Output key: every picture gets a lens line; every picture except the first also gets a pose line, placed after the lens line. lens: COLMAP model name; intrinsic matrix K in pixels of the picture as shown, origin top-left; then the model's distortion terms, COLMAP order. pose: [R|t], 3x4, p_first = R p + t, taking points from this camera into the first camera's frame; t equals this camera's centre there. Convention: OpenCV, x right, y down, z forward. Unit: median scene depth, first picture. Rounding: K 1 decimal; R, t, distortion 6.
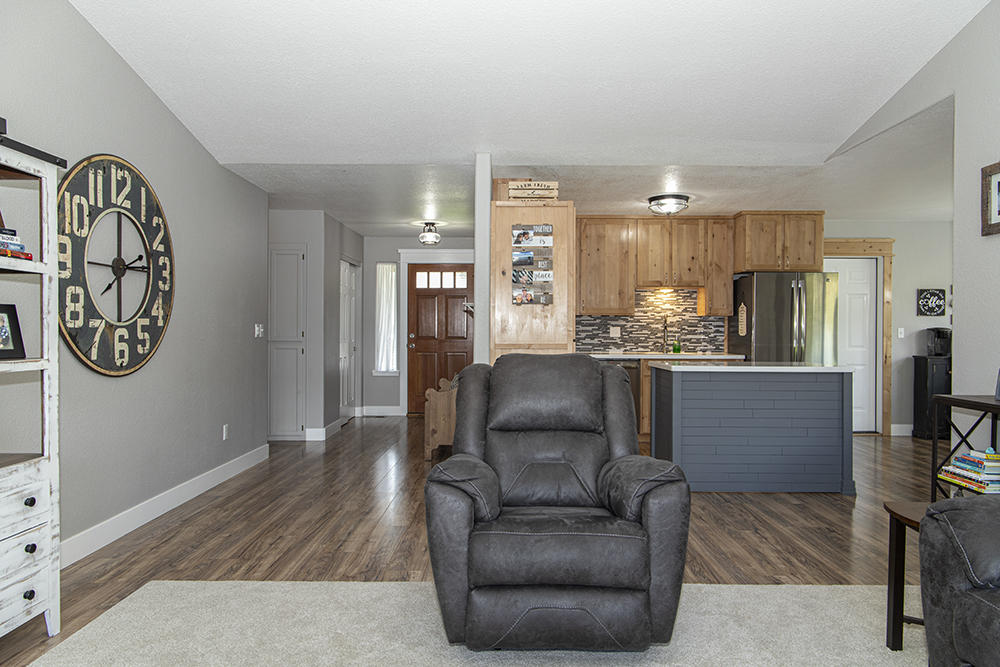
lens RADIAL K [[664.9, 0, 494.5], [0, 664.9, 332.6], [0, 0, 1]] dist [0.004792, 0.000911]
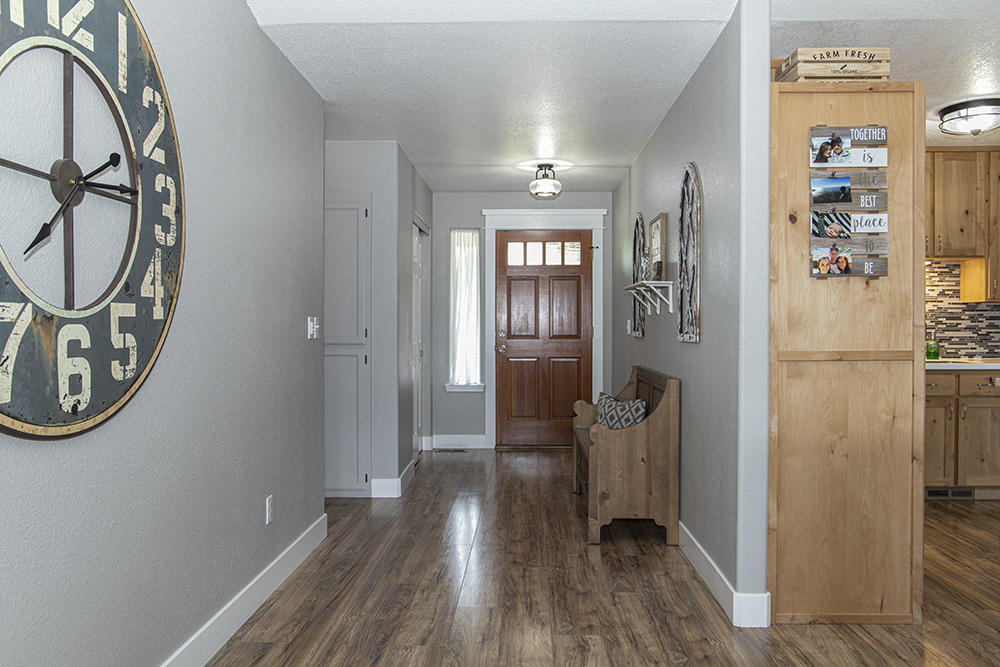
lens RADIAL K [[749.3, 0, 500.0], [0, 749.3, 333.5], [0, 0, 1]] dist [-0.012632, -0.001677]
pose [[0.999854, -0.003826, -0.016639, -0.143172], [0.003944, 0.999967, 0.007095, -0.001589], [0.016611, -0.007159, 0.999836, 0.270342]]
